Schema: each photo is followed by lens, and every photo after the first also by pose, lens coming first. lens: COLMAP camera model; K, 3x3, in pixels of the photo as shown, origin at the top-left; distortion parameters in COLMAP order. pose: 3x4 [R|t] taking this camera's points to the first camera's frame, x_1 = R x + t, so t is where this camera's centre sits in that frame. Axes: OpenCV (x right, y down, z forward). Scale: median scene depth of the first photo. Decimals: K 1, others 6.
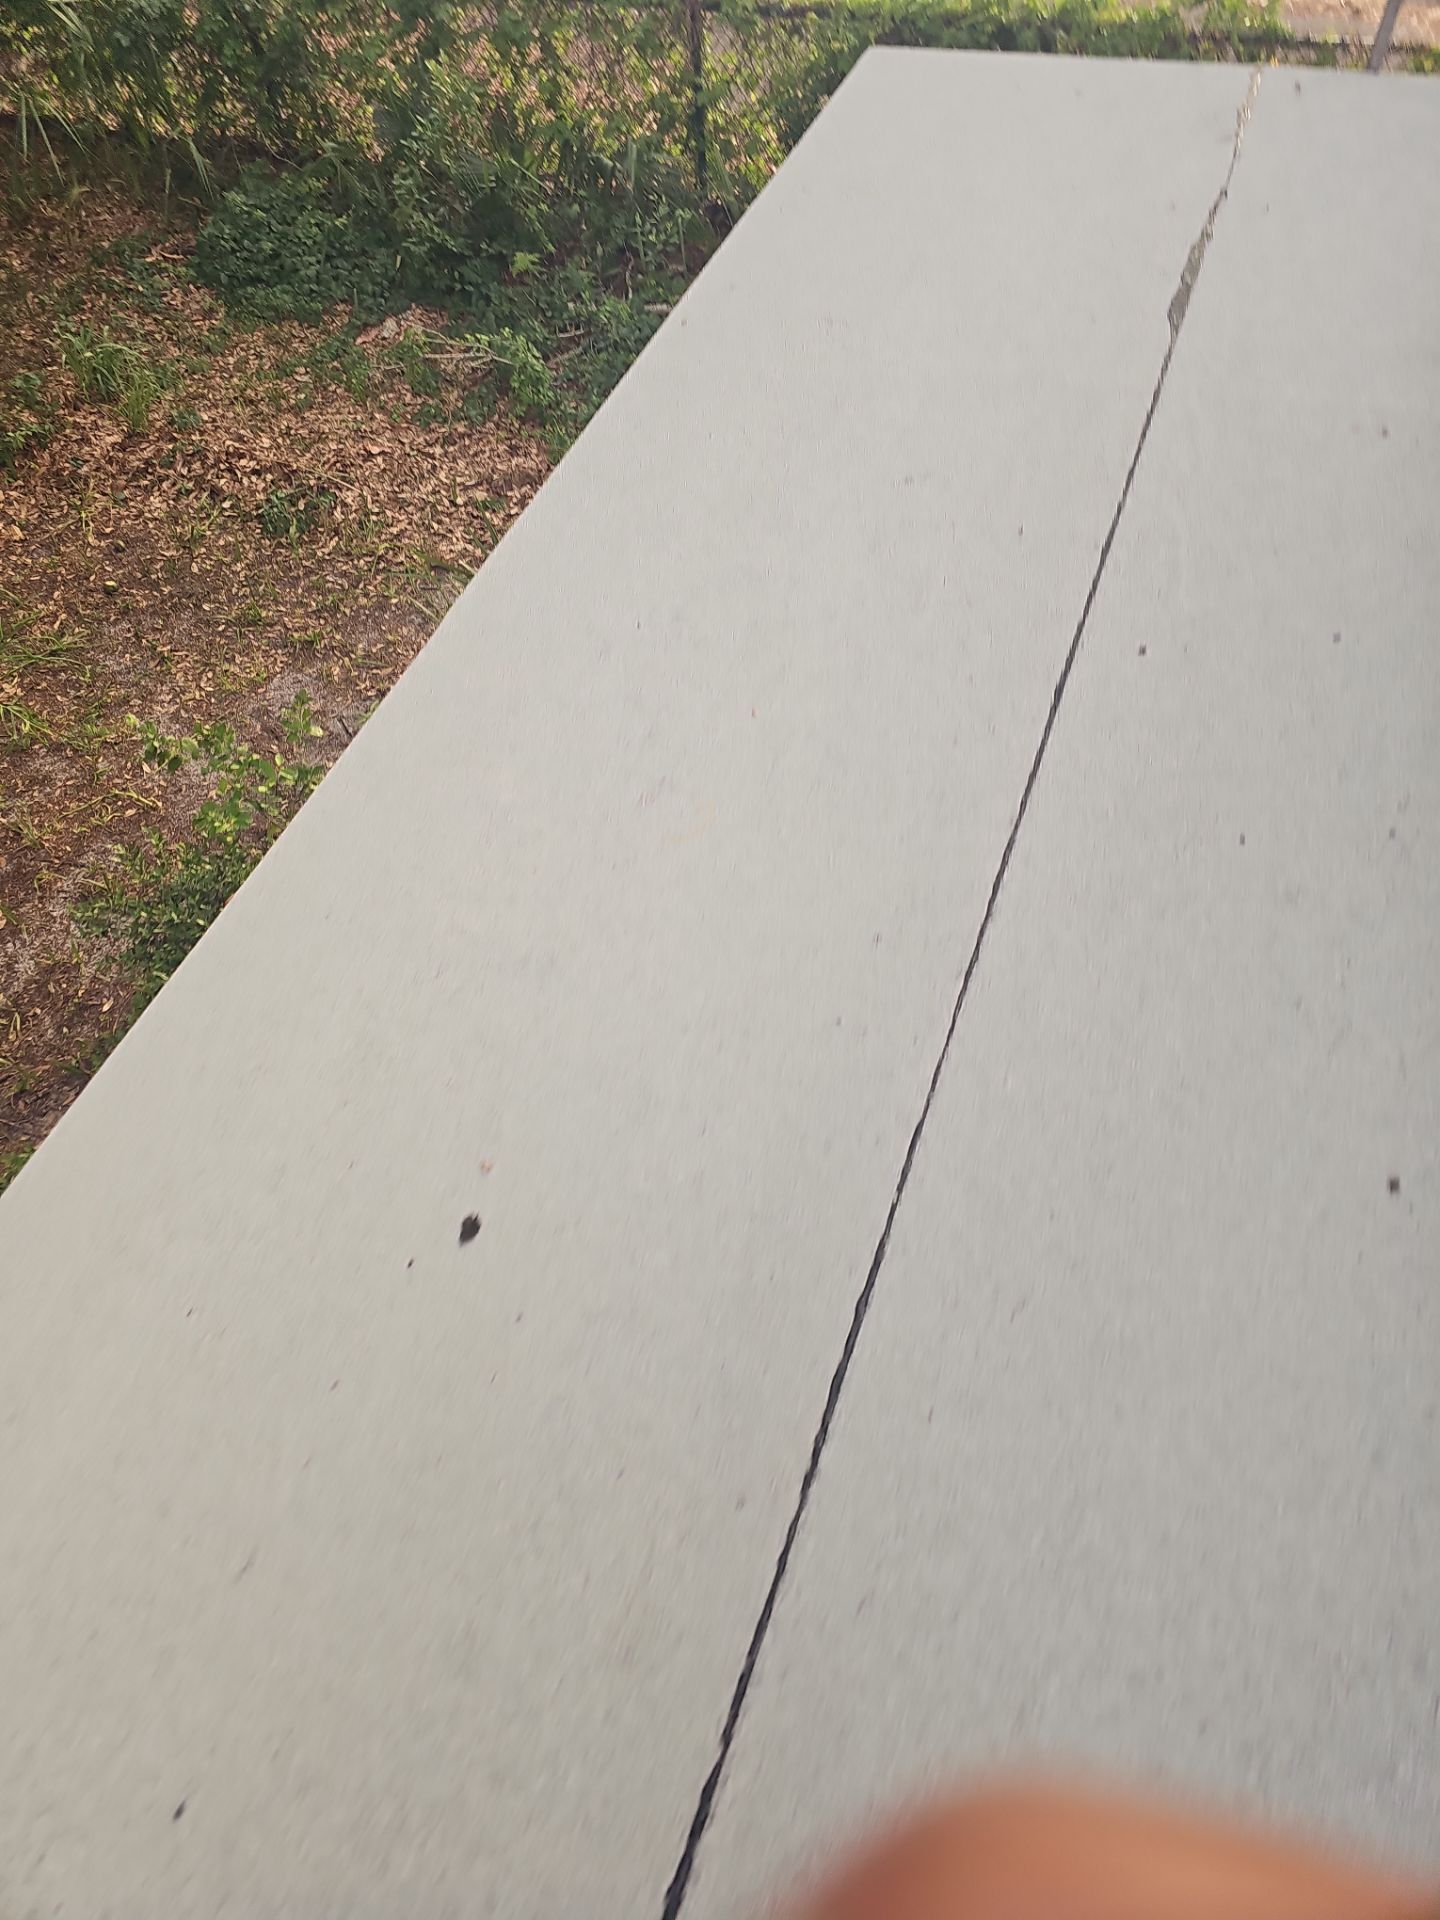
lens RADIAL K [[1268.9, 0, 710.2], [0, 1268.9, 952.2], [0, 0, 1]] dist [0.050760, -0.036632]
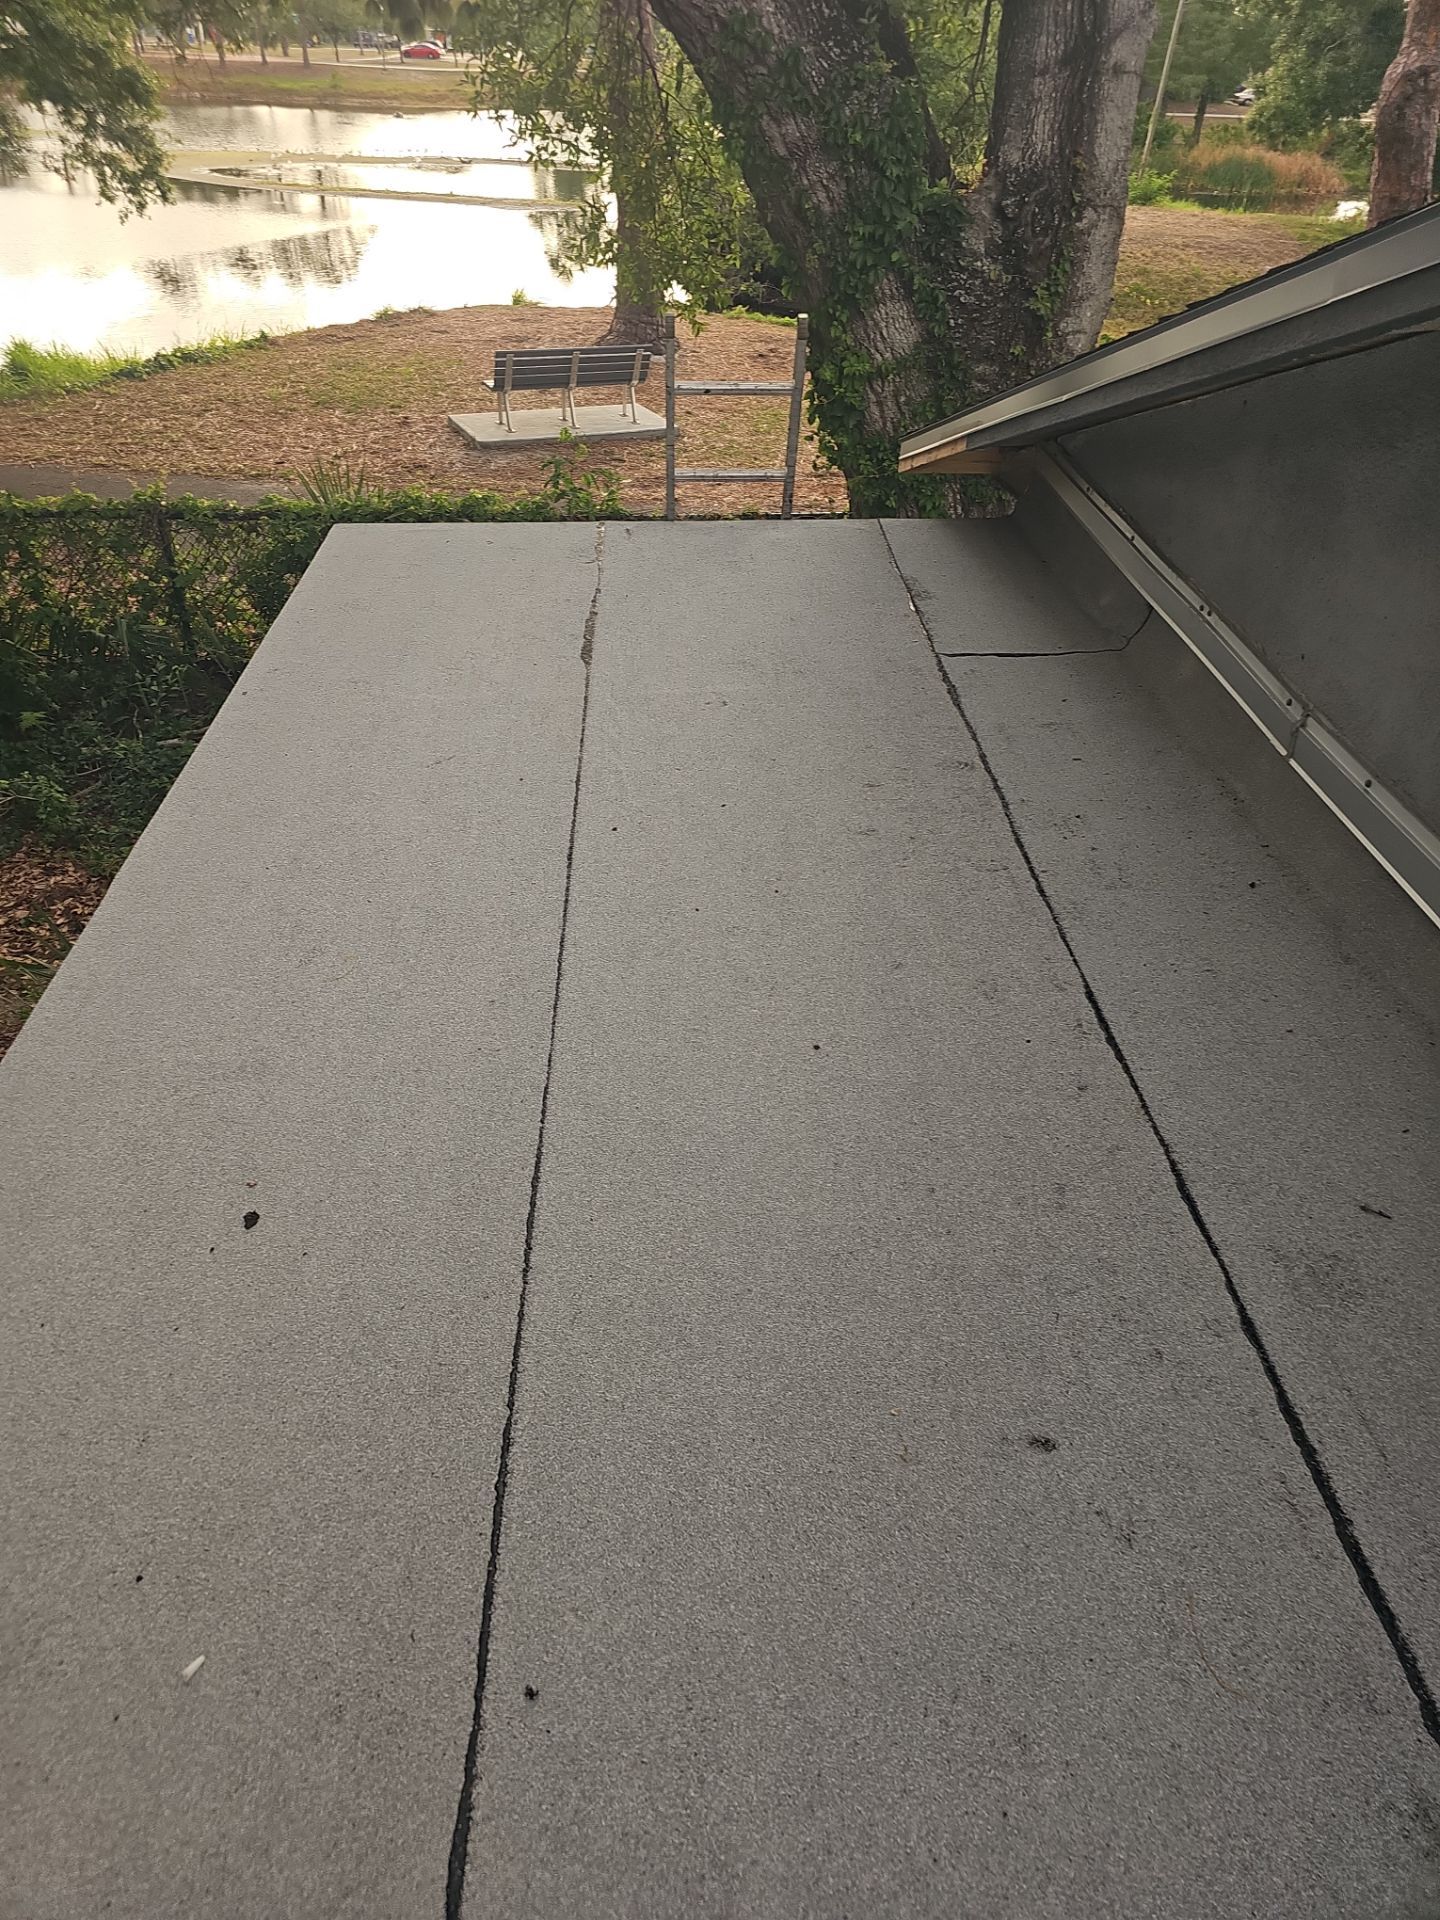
lens RADIAL K [[1268.9, 0, 718.7], [0, 1268.9, 974.9], [0, 0, 1]] dist [0.050760, -0.036632]
pose [[0.918063, -0.179032, 0.353705, -0.032721], [0.271915, 0.933638, -0.233199, 0.085525], [-0.288482, 0.310269, 0.905821, -0.101217]]
